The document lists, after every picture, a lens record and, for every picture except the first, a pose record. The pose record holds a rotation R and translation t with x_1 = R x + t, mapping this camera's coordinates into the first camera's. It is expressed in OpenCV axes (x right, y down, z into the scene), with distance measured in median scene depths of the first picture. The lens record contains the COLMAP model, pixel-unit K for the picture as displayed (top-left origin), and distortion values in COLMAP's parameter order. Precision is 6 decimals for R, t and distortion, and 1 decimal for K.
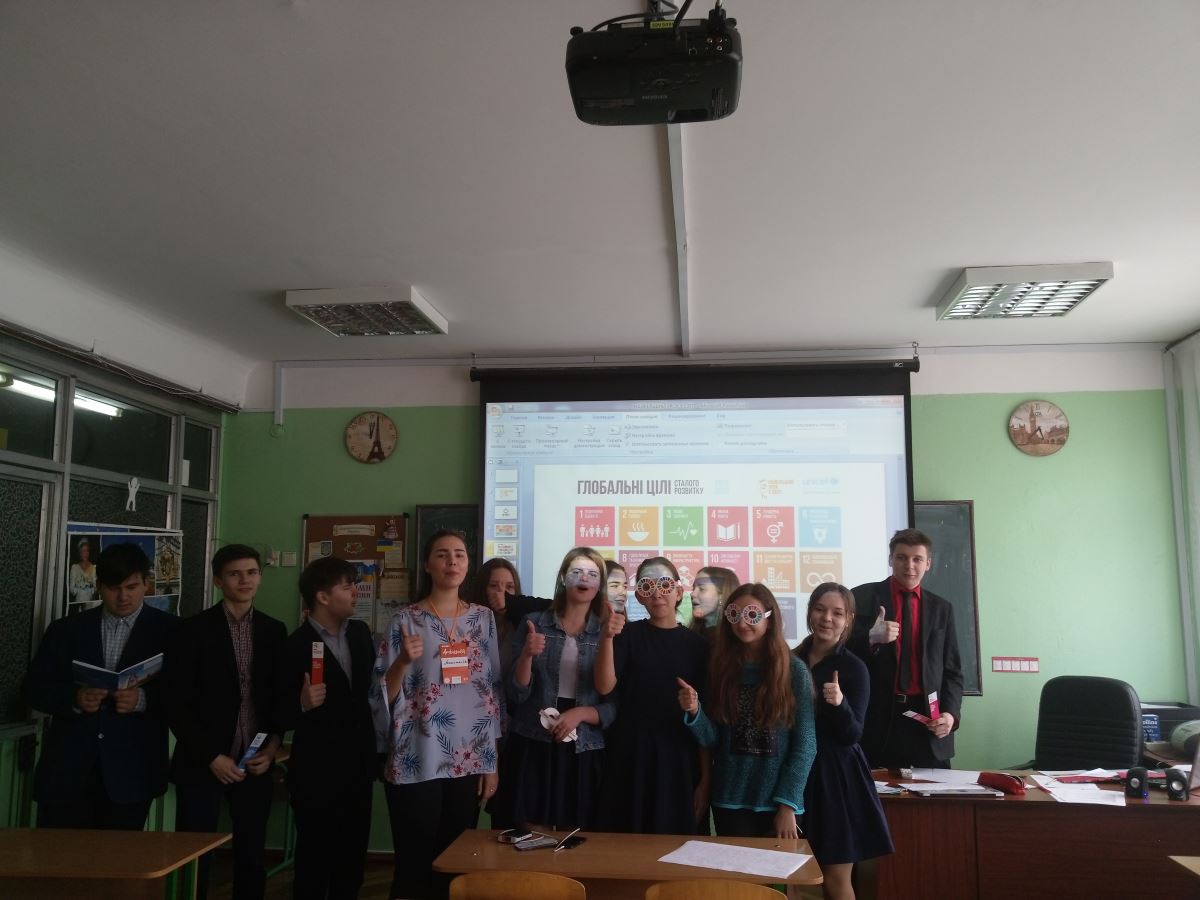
lens RADIAL K [[954.5, 0, 594.5], [0, 954.5, 475.2], [0, 0, 1]] dist [0.095594, -0.150542]
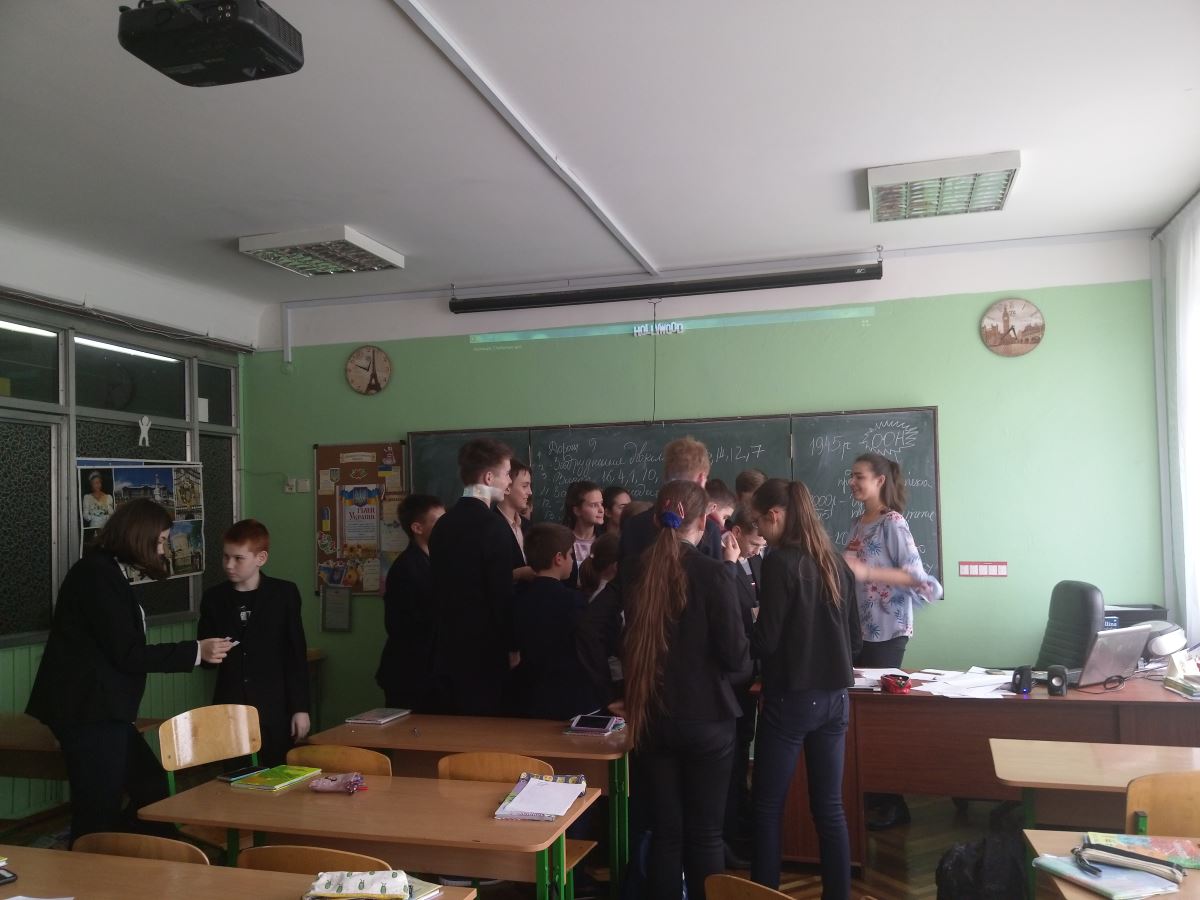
lens RADIAL K [[948.6, 0, 605.7], [0, 948.6, 485.7], [0, 0, 1]] dist [0.102957, -0.170644]
pose [[0.988276, -0.029423, -0.149817, 0.197904], [0.042951, 0.995205, 0.087875, 0.006807], [0.146513, -0.093280, 0.984801, -0.021810]]
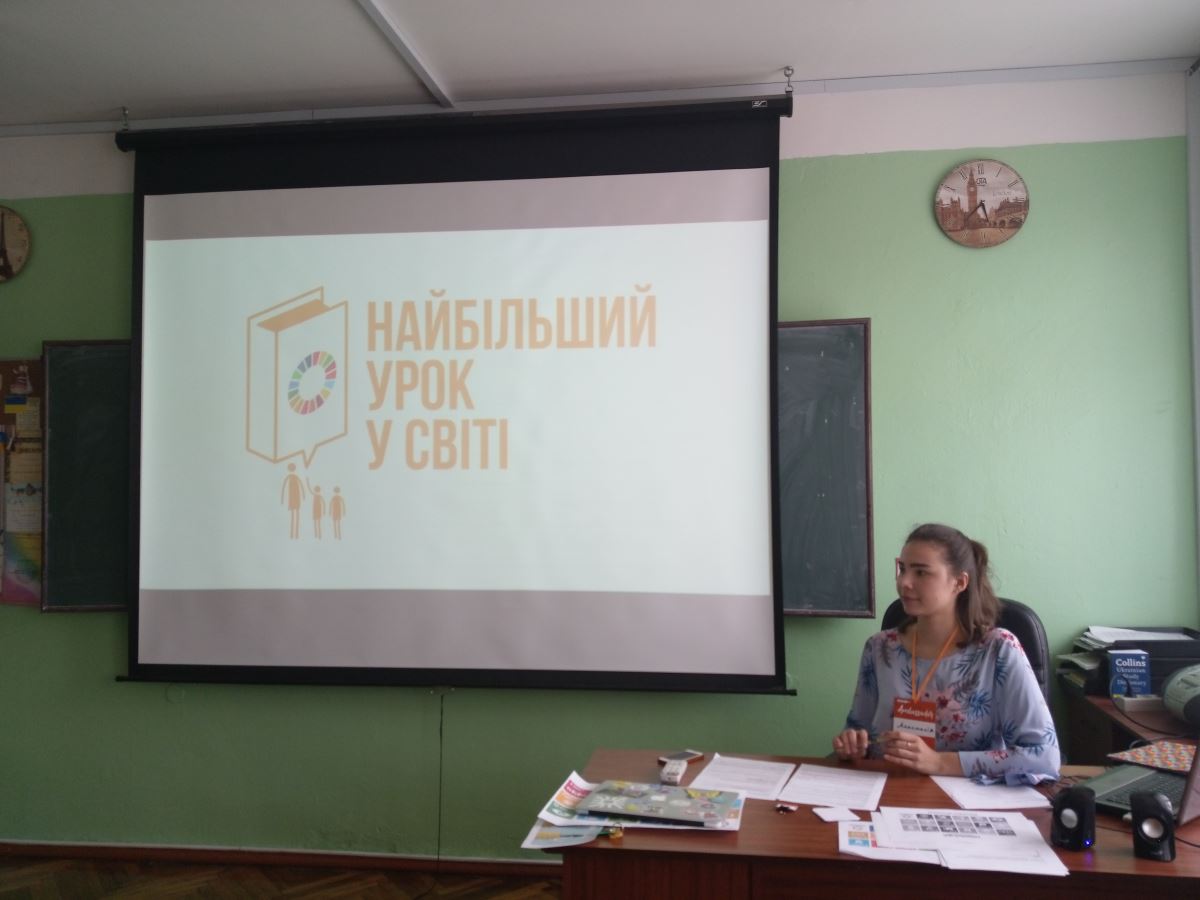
lens RADIAL K [[942.7, 0, 600.1], [0, 942.7, 459.0], [0, 0, 1]] dist [0.109204, -0.186135]
pose [[0.999564, -0.009417, -0.027967, 0.226045], [0.011861, 0.996003, 0.088528, 0.060273], [0.027022, -0.088821, 0.995681, 0.353894]]
